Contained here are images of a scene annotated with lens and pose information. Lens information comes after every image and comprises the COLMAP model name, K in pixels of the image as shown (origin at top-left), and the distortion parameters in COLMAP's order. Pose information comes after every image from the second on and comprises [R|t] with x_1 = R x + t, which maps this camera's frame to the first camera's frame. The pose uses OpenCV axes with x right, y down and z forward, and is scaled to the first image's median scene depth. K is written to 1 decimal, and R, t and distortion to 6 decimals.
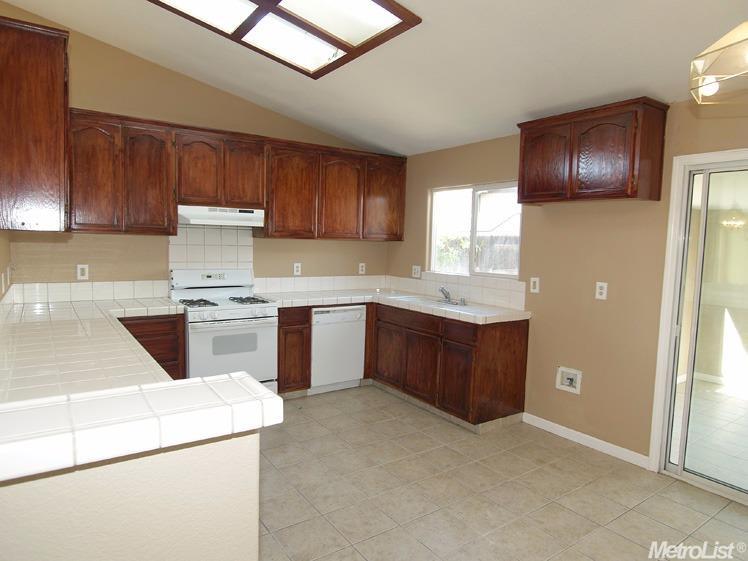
lens RADIAL K [[472.8, 0, 367.8], [0, 472.8, 280.2], [0, 0, 1]] dist [-0.029020, 0.001625]
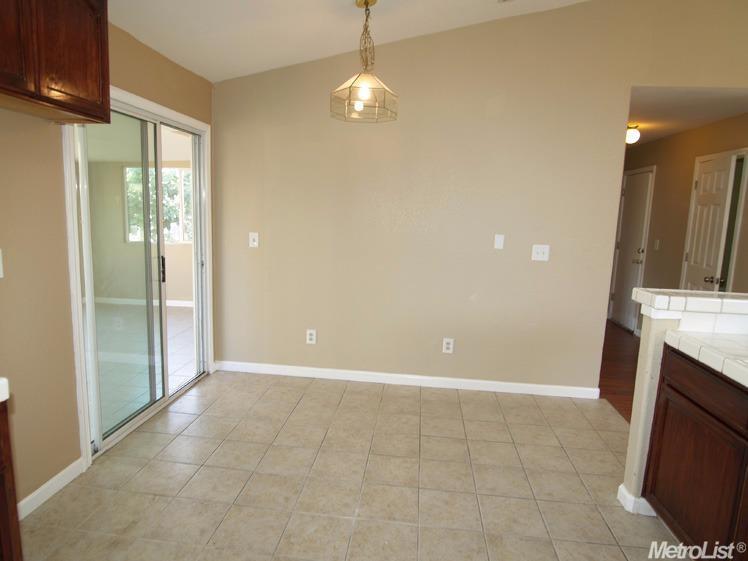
lens RADIAL K [[472.8, 0, 367.8], [0, 472.8, 280.2], [0, 0, 1]] dist [-0.029020, 0.001625]
pose [[-0.746722, -0.150072, 0.647986, -0.175685], [0.002009, 0.973701, 0.227822, -0.071949], [-0.665134, 0.171422, -0.726782, 0.902616]]
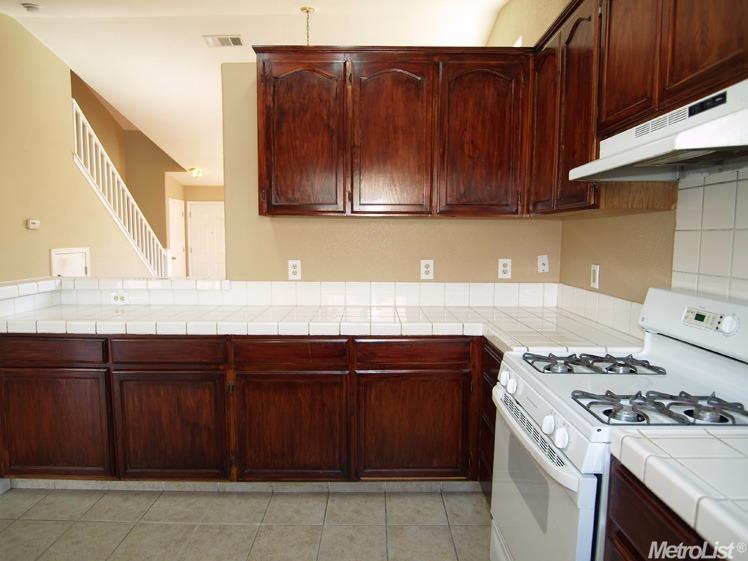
lens RADIAL K [[472.8, 0, 367.8], [0, 472.8, 280.2], [0, 0, 1]] dist [-0.029020, 0.001625]
pose [[-0.578099, 0.047282, -0.814595, 0.095306], [-0.086591, 0.989127, 0.118865, -0.056499], [0.811359, 0.139252, -0.567719, 1.013919]]
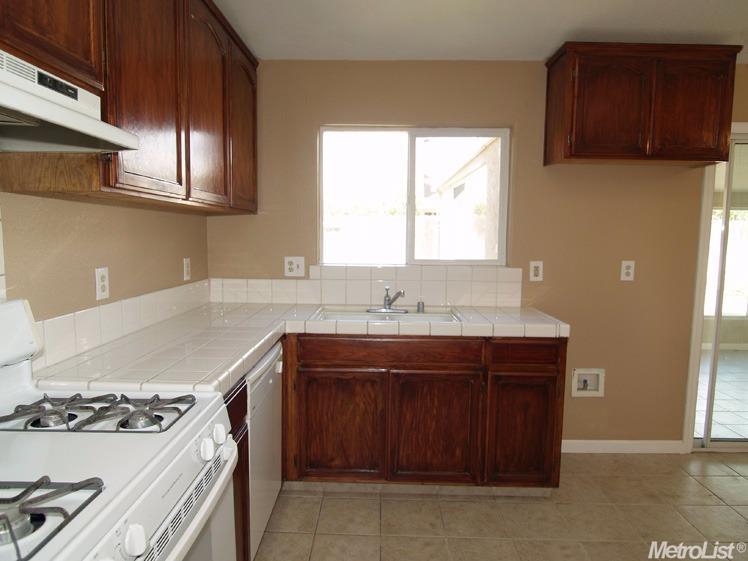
lens RADIAL K [[472.8, 0, 367.8], [0, 472.8, 280.2], [0, 0, 1]] dist [-0.029020, 0.001625]
pose [[0.587666, -0.098951, 0.803030, -0.378368], [0.071075, 0.994970, 0.070588, -0.043928], [-0.805976, 0.015593, 0.591743, 0.712253]]
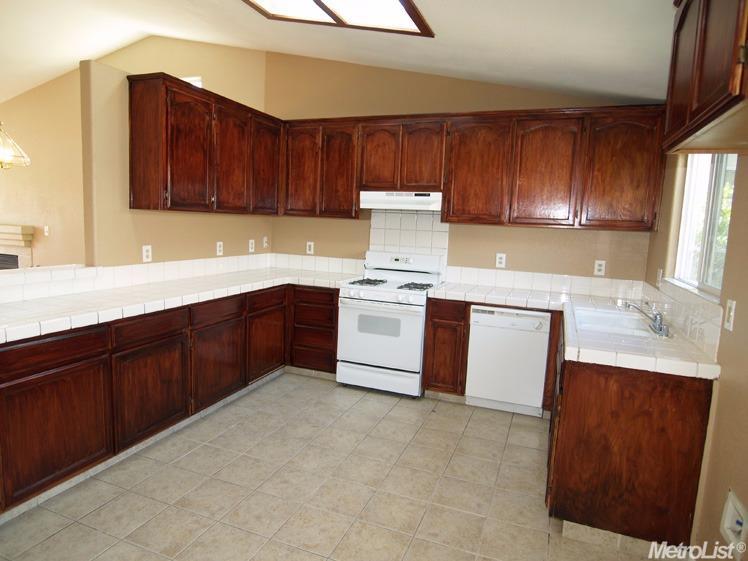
lens RADIAL K [[472.8, 0, 367.8], [0, 472.8, 280.2], [0, 0, 1]] dist [-0.029020, 0.001625]
pose [[0.552670, 0.099923, -0.827388, 0.502740], [-0.095128, 0.993861, 0.056485, -0.016020], [0.827953, 0.047490, 0.558783, 0.377282]]
